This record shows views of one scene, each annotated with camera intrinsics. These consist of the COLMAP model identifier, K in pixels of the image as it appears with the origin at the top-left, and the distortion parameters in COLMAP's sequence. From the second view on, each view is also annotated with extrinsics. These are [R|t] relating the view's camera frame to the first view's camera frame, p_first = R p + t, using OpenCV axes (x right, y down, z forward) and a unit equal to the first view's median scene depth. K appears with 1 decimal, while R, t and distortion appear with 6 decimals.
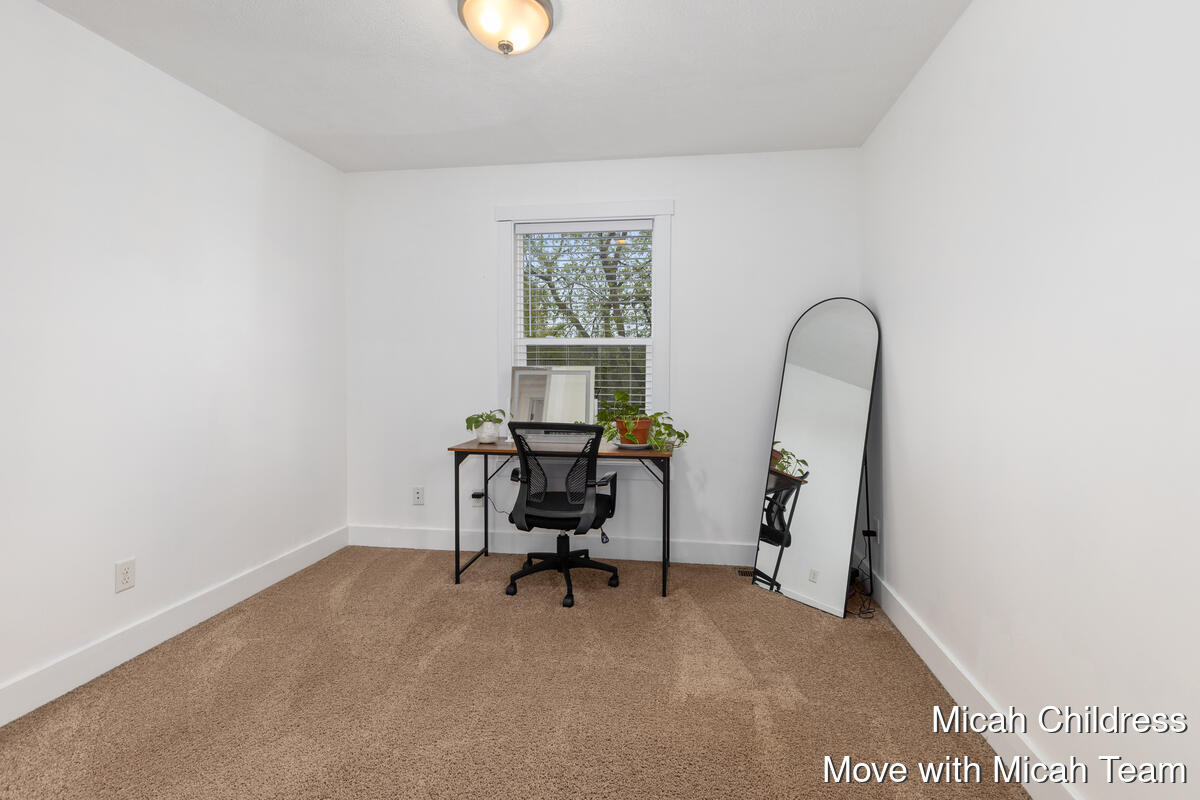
lens RADIAL K [[551.0, 0, 598.2], [0, 551.0, 380.5], [0, 0, 1]] dist [0.003149, -0.000149]
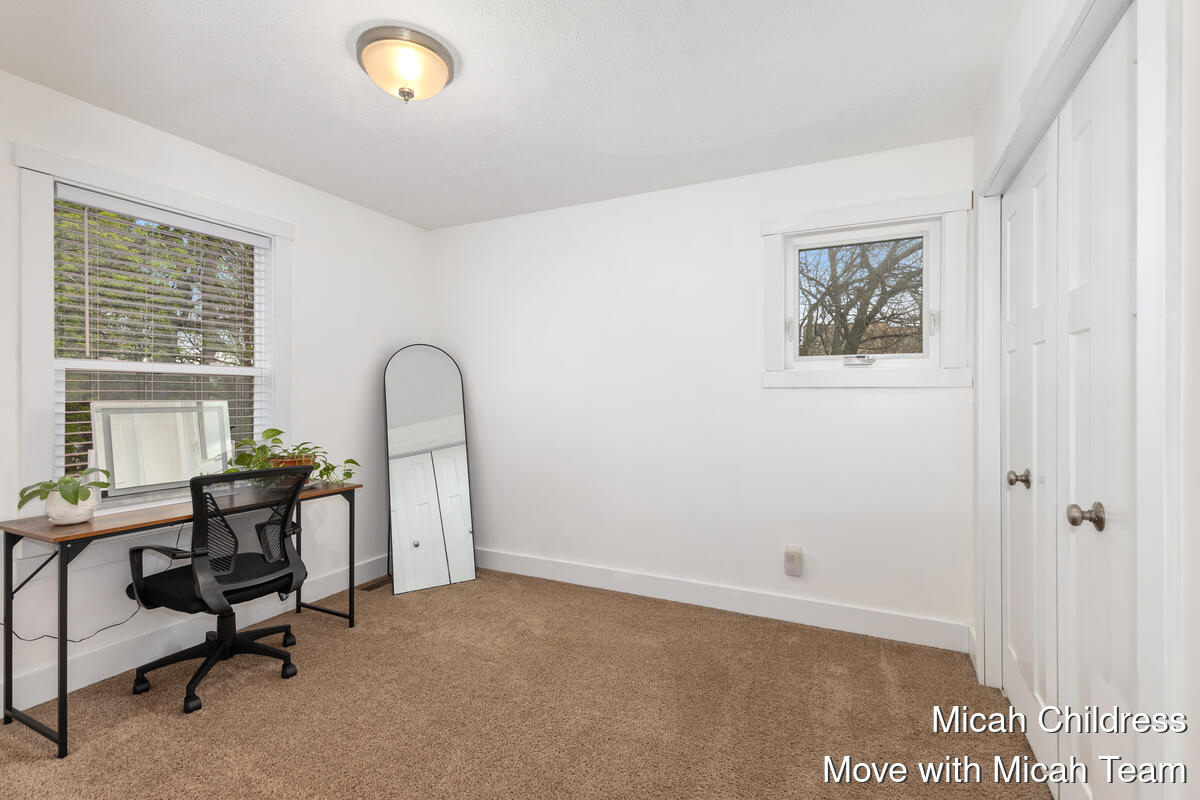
lens RADIAL K [[546.2, 0, 605.4], [0, 546.2, 394.3], [0, 0, 1]] dist [0.001842, -0.000771]
pose [[0.278920, -0.000886, 0.960314, -0.634337], [0.028774, 0.999558, -0.007436, -0.012689], [-0.959883, 0.029706, 0.278822, 0.229183]]
